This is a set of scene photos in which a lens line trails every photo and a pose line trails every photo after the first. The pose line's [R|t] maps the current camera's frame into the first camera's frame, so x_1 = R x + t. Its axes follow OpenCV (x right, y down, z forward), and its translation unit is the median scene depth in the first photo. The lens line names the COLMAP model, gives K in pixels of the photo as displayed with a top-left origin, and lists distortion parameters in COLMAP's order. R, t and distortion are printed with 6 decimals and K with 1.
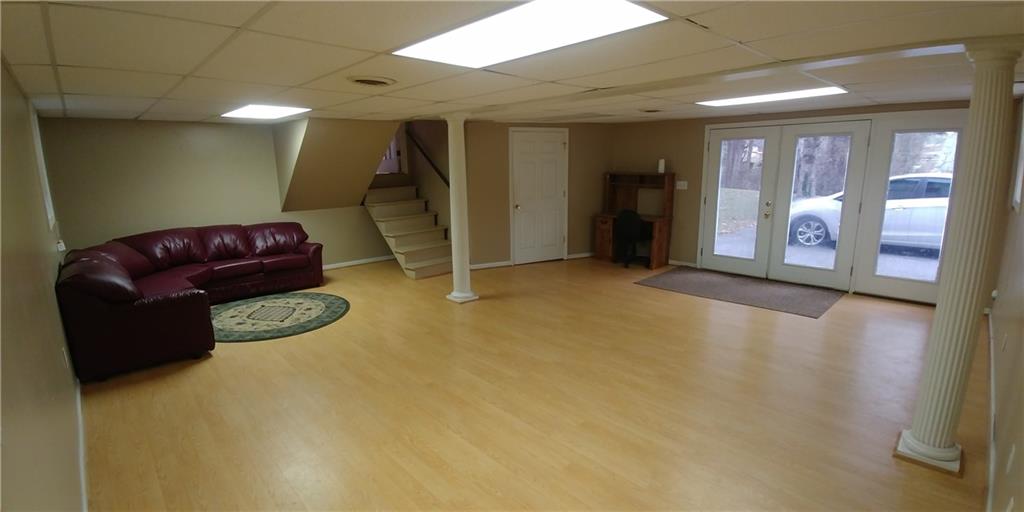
lens RADIAL K [[456.3, 0, 512.0], [0, 456.3, 256.0], [0, 0, 1]] dist [-0.000711, 0.000093]
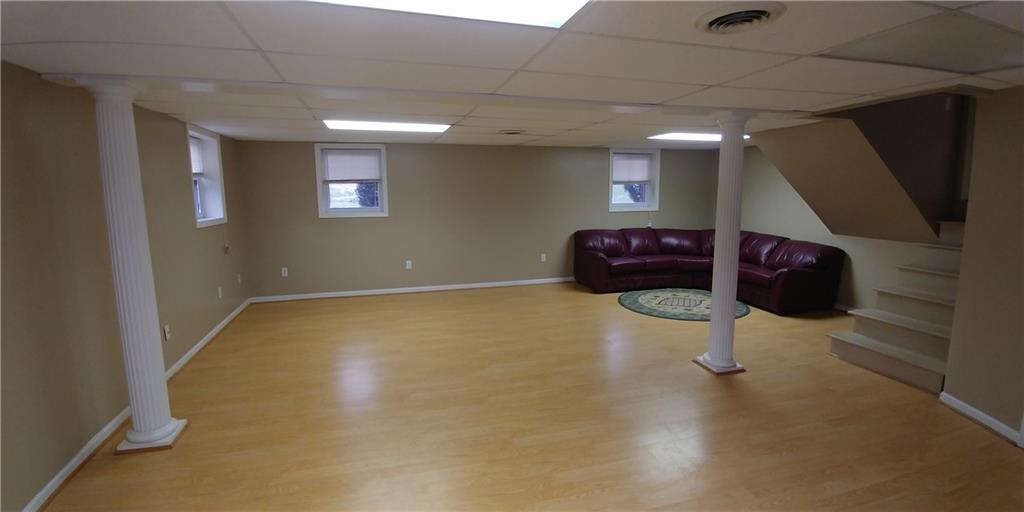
lens RADIAL K [[456.3, 0, 512.0], [0, 456.3, 256.0], [0, 0, 1]] dist [-0.000711, 0.000093]
pose [[-0.466455, 0.147055, -0.872235, 0.758245], [-0.168513, 0.953251, 0.250831, -0.230768], [0.868345, 0.263984, -0.419868, 1.126315]]
